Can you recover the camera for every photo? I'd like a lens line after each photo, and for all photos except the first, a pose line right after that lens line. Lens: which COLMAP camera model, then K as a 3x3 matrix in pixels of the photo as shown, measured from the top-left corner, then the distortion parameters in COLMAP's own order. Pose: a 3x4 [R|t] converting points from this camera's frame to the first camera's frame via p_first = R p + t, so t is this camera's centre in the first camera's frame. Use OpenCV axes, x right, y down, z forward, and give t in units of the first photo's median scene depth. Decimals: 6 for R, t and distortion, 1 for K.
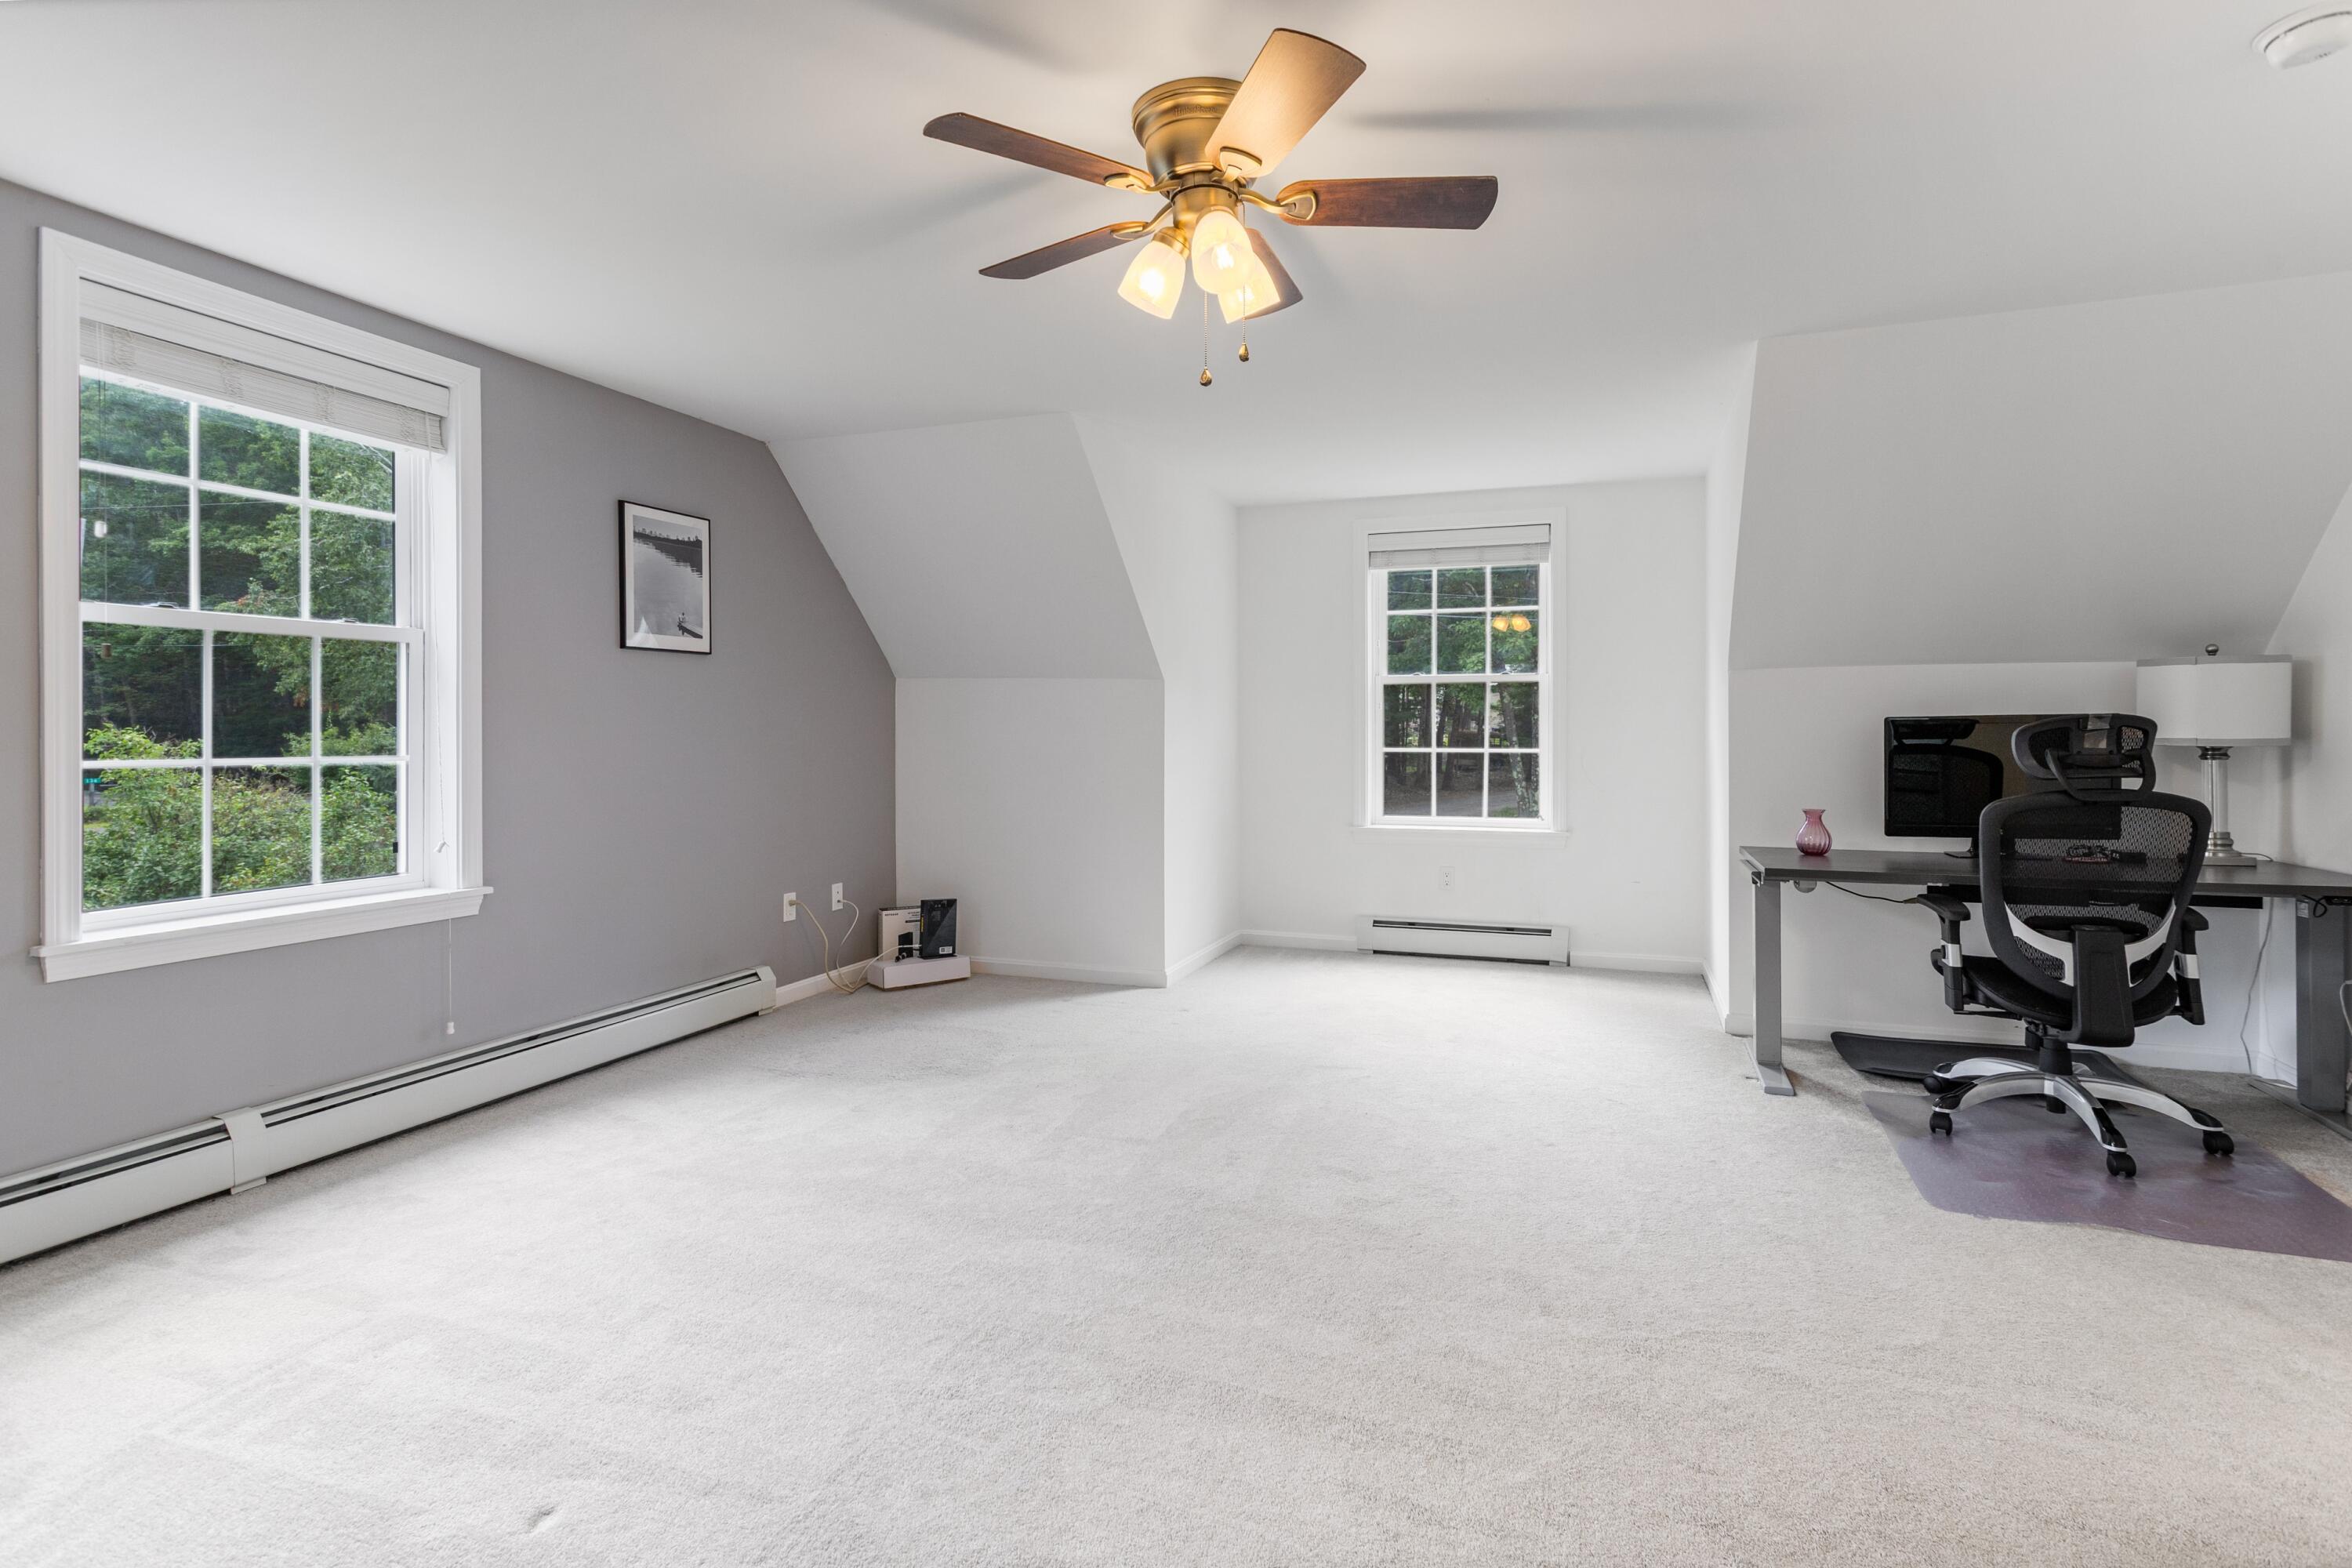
lens RADIAL K [[1146.1, 0, 1183.8], [0, 1146.1, 735.2], [0, 0, 1]] dist [0.002021, 0.000412]
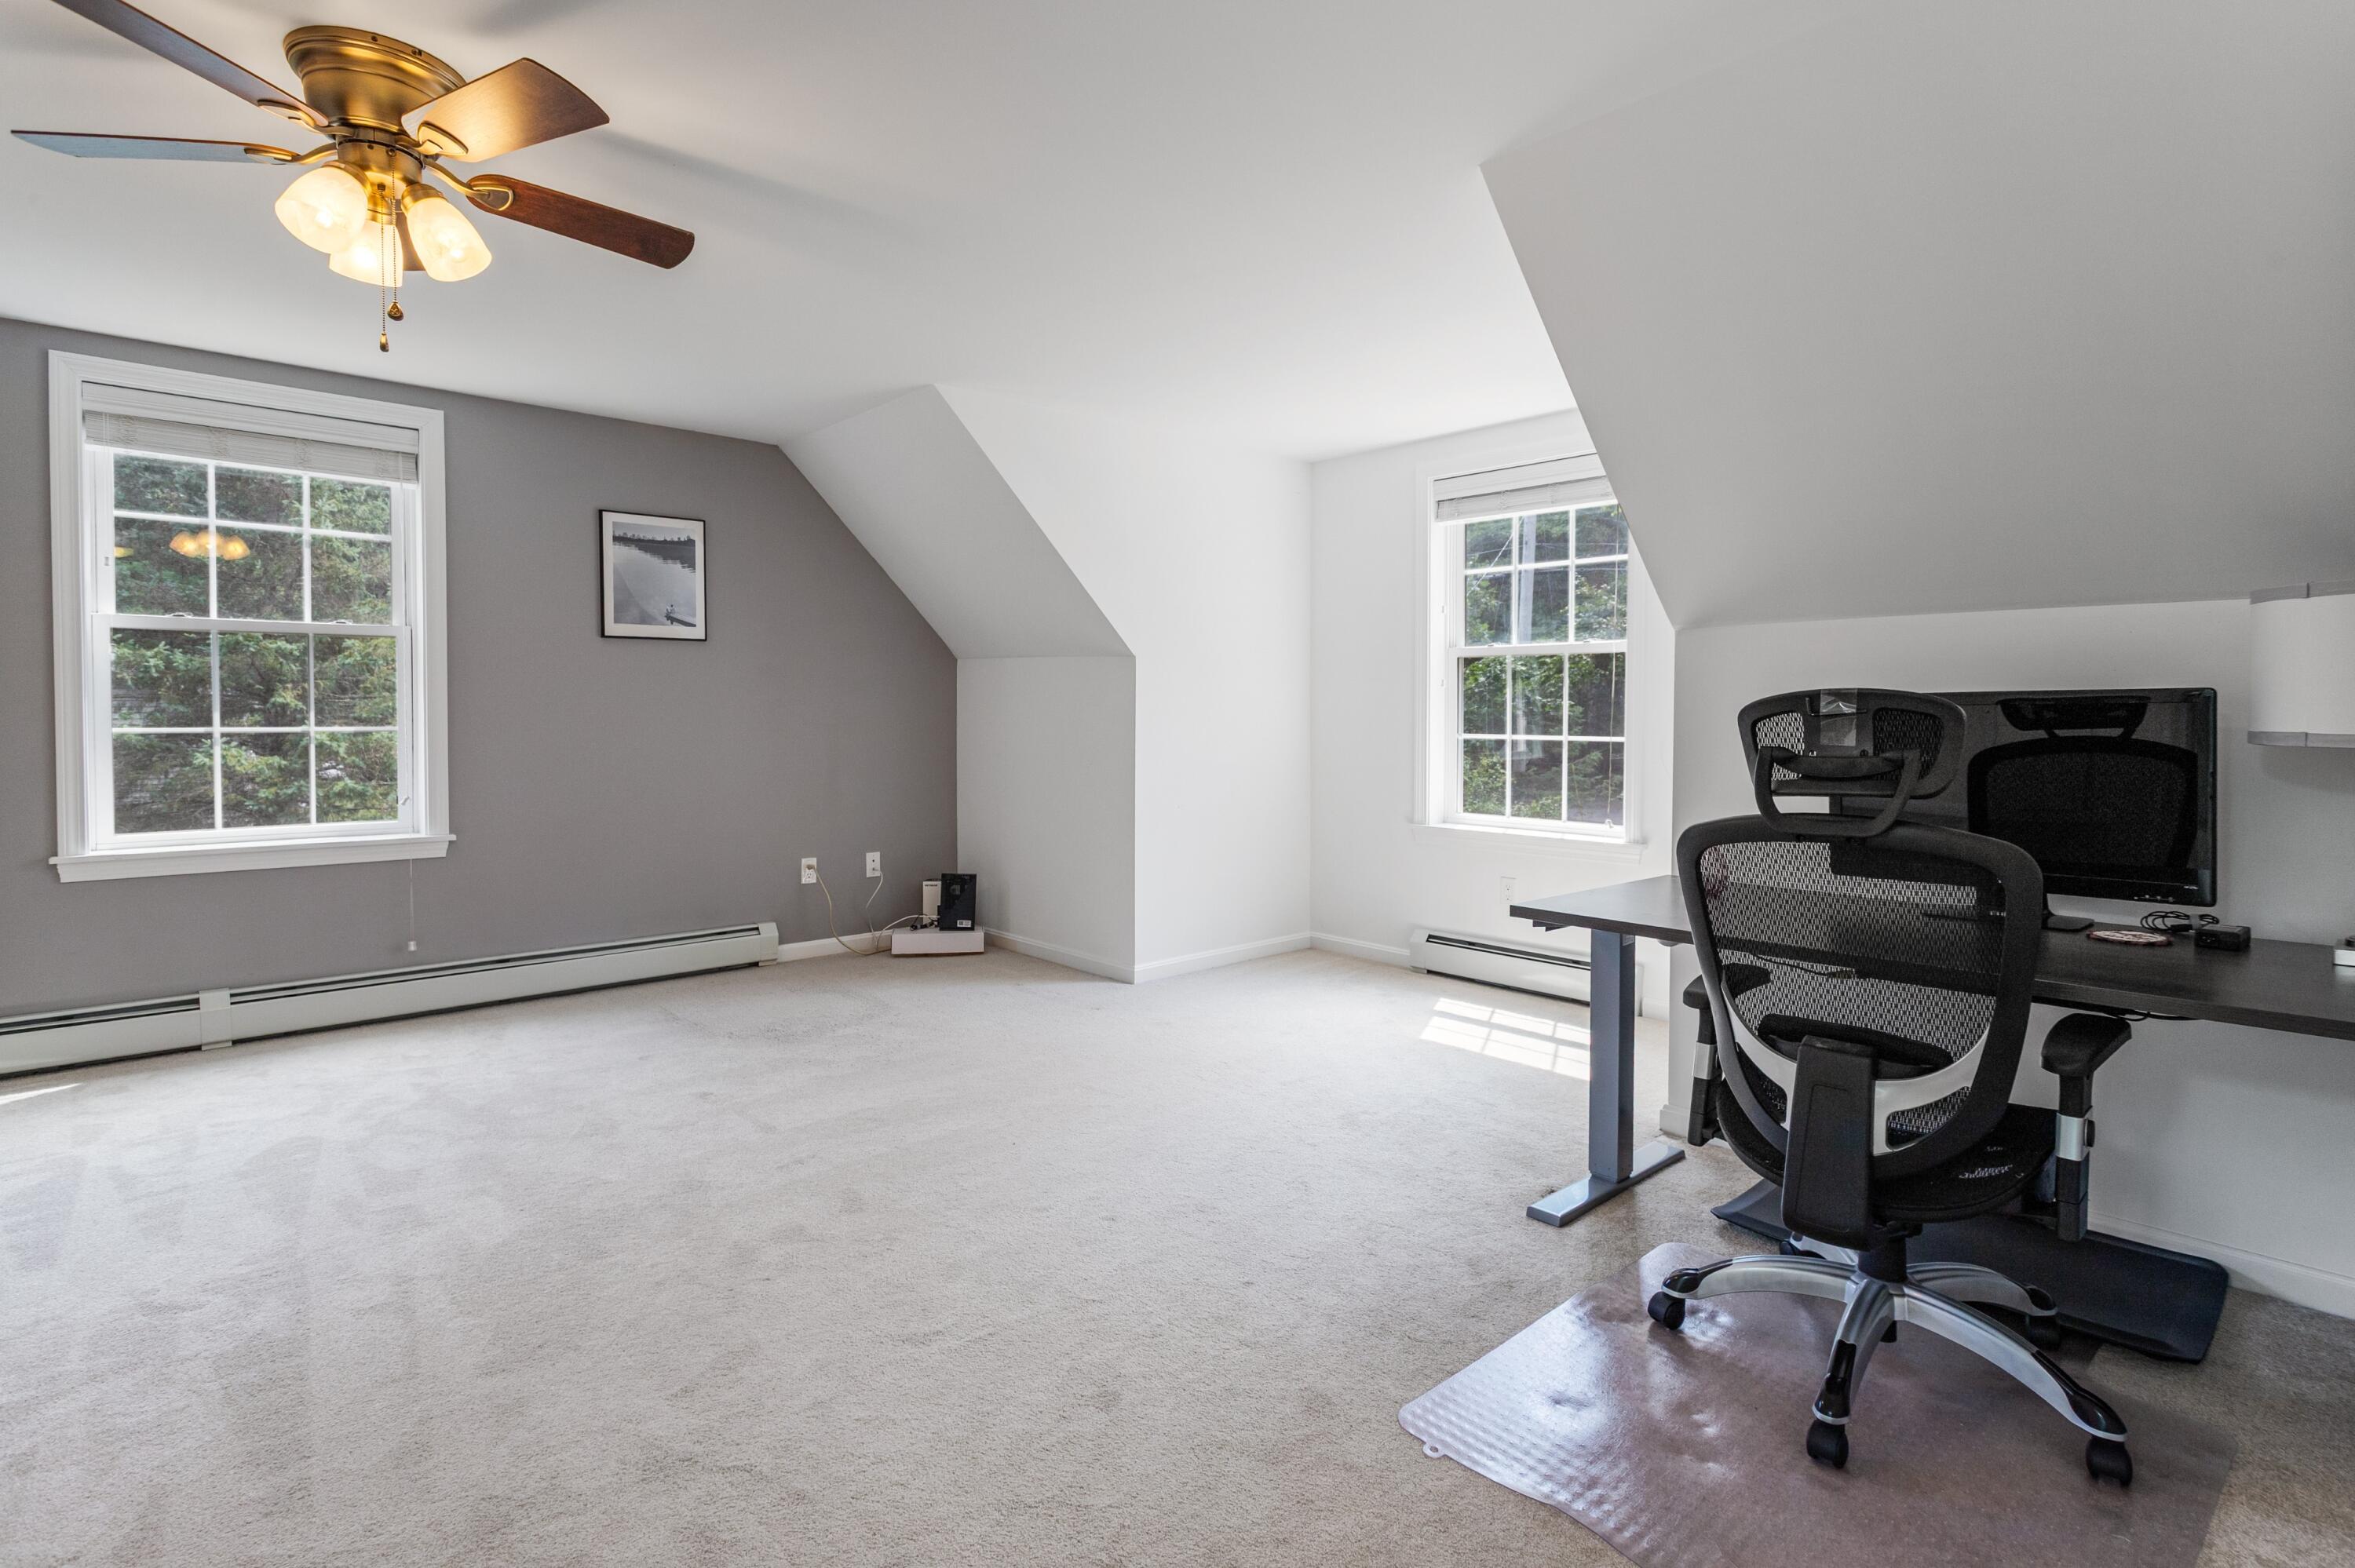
lens RADIAL K [[1147.4, 0, 1185.3], [0, 1147.4, 735.1], [0, 0, 1]] dist [0.002021, 0.000412]
pose [[0.889456, 0.014804, -0.456780, 0.563671], [-0.007184, 0.999805, 0.018416, -0.002165], [0.456964, -0.013099, 0.889389, 0.231155]]
